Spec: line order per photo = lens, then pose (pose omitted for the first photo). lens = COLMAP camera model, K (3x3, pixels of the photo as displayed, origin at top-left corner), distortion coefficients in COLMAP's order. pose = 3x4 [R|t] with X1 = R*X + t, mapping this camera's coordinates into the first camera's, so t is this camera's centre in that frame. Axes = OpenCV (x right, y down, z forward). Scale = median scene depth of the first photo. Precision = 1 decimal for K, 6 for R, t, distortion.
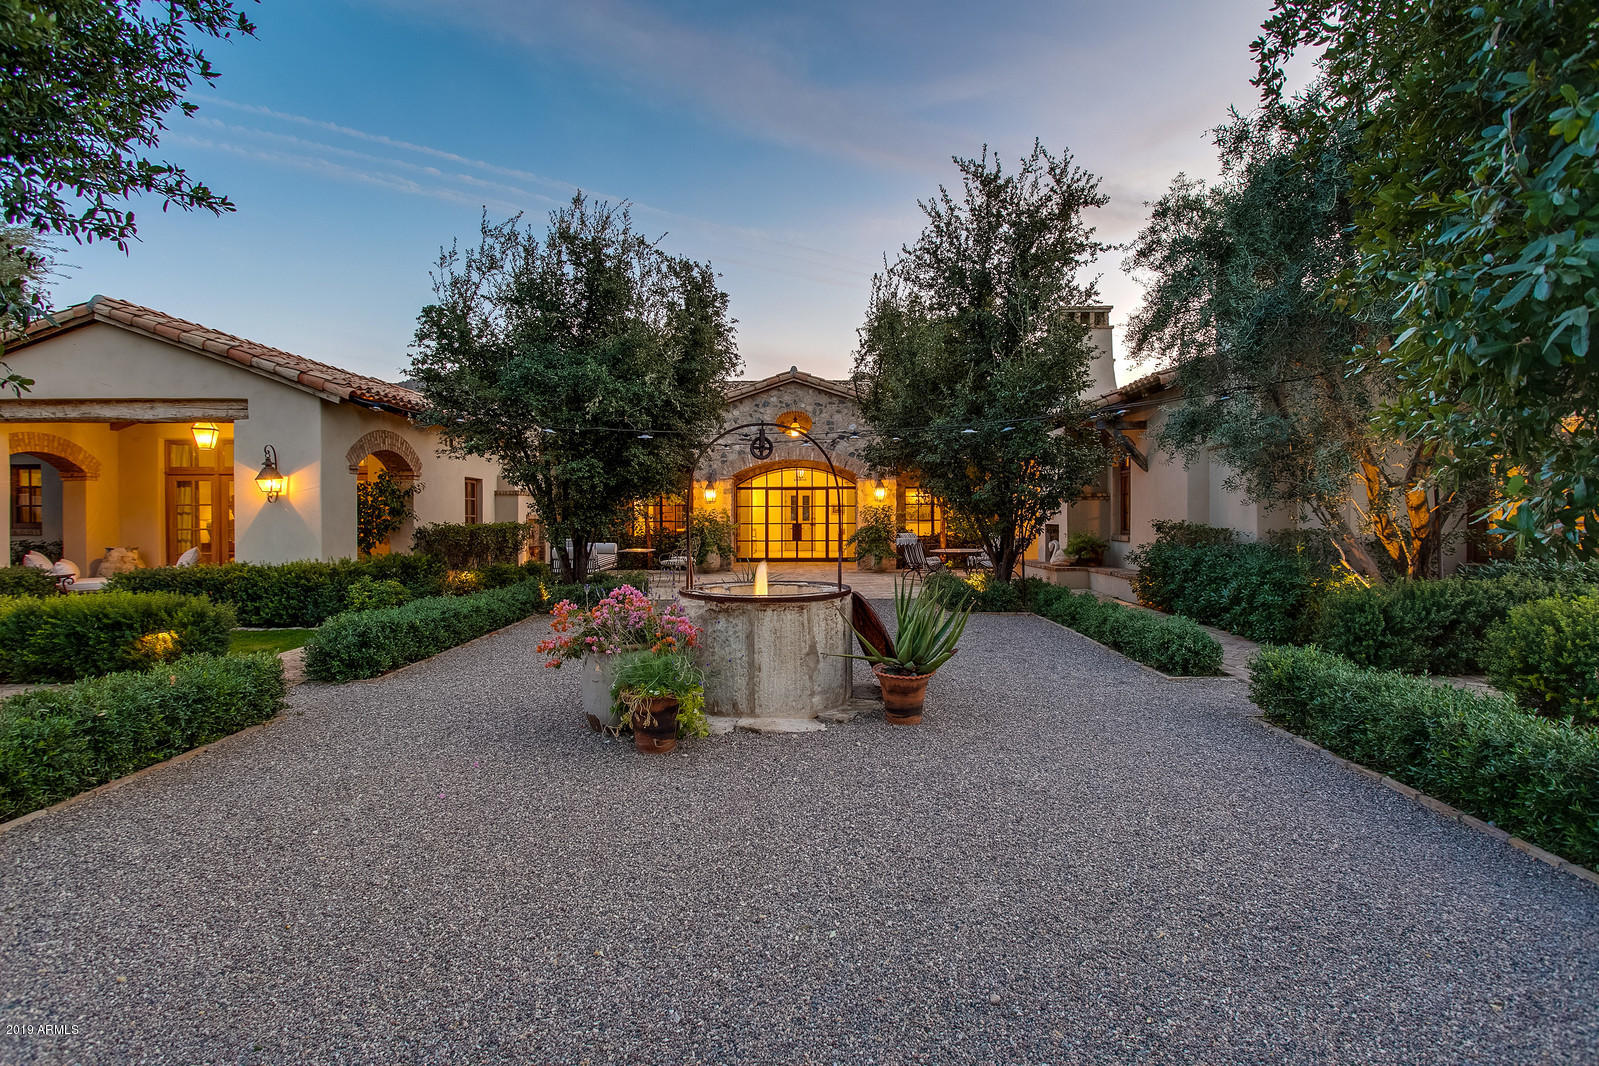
lens RADIAL K [[751.2, 0, 796.7], [0, 751.2, 525.0], [0, 0, 1]] dist [0.004318, 0.000232]
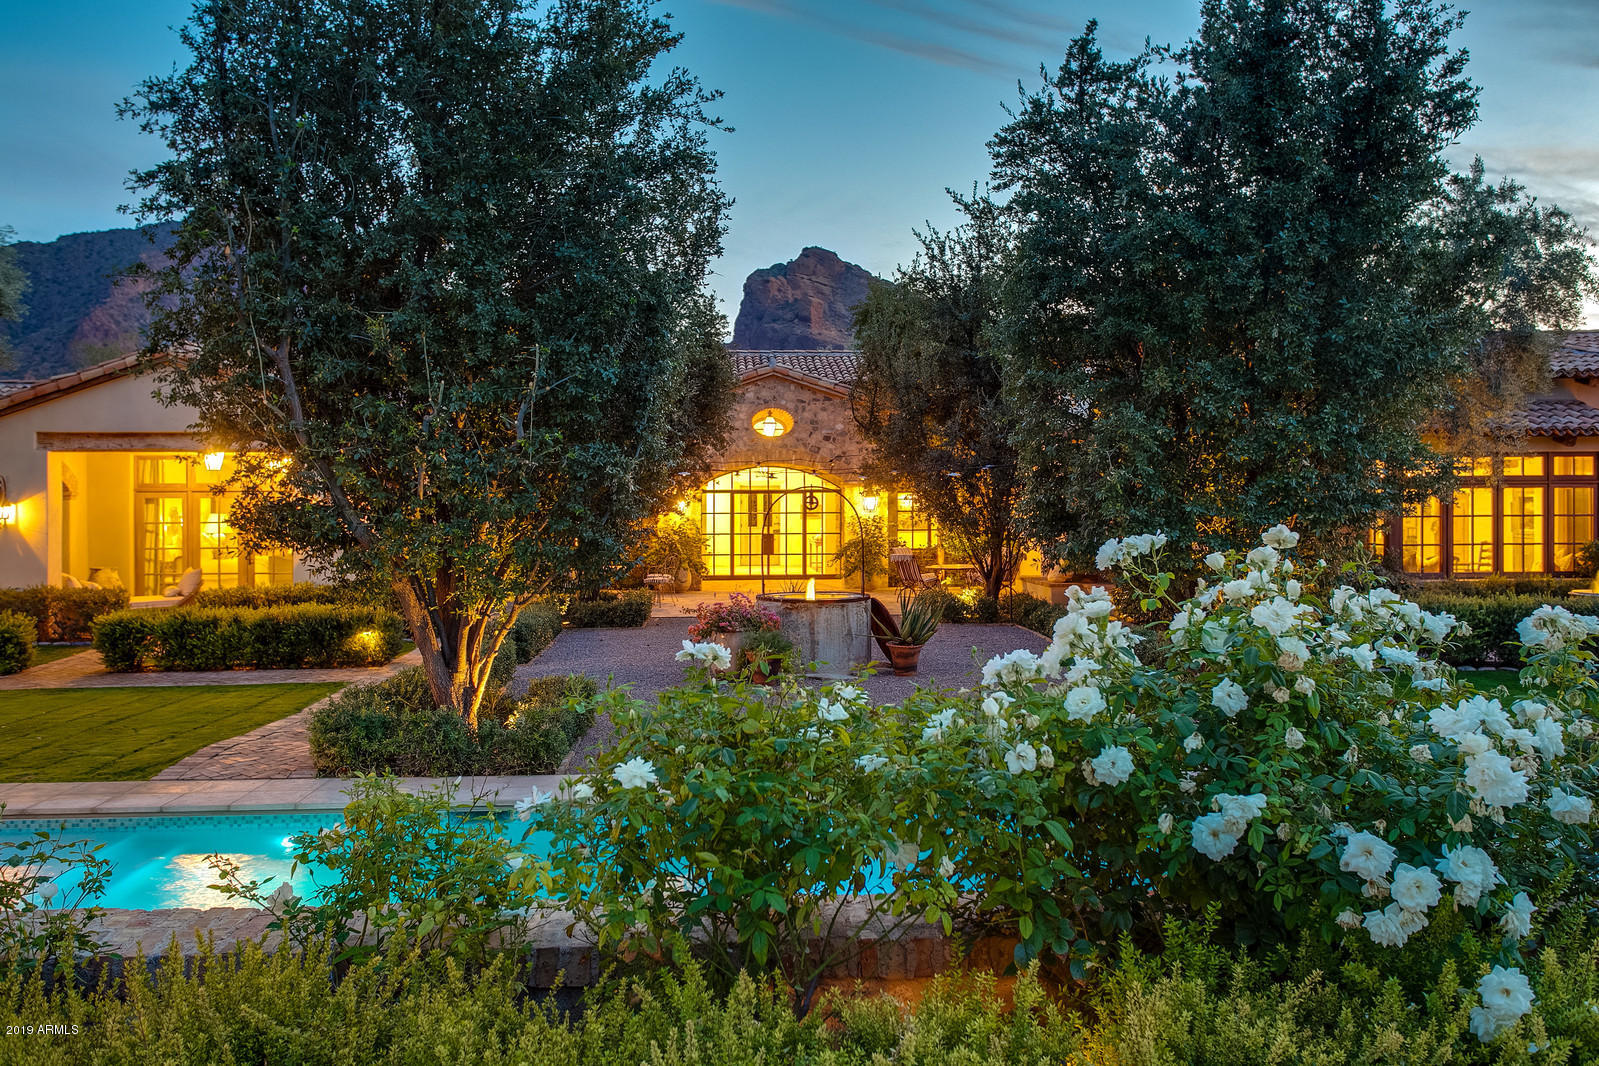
lens RADIAL K [[1309.4, 0, 797.0], [0, 1309.4, 533.2], [0, 0, 1]] dist [0.016639, 0.008900]
pose [[0.997277, -0.002057, 0.073723, -0.093914], [0.001189, 0.999929, 0.011821, -0.024860], [-0.073742, -0.011702, 0.997209, -0.563432]]
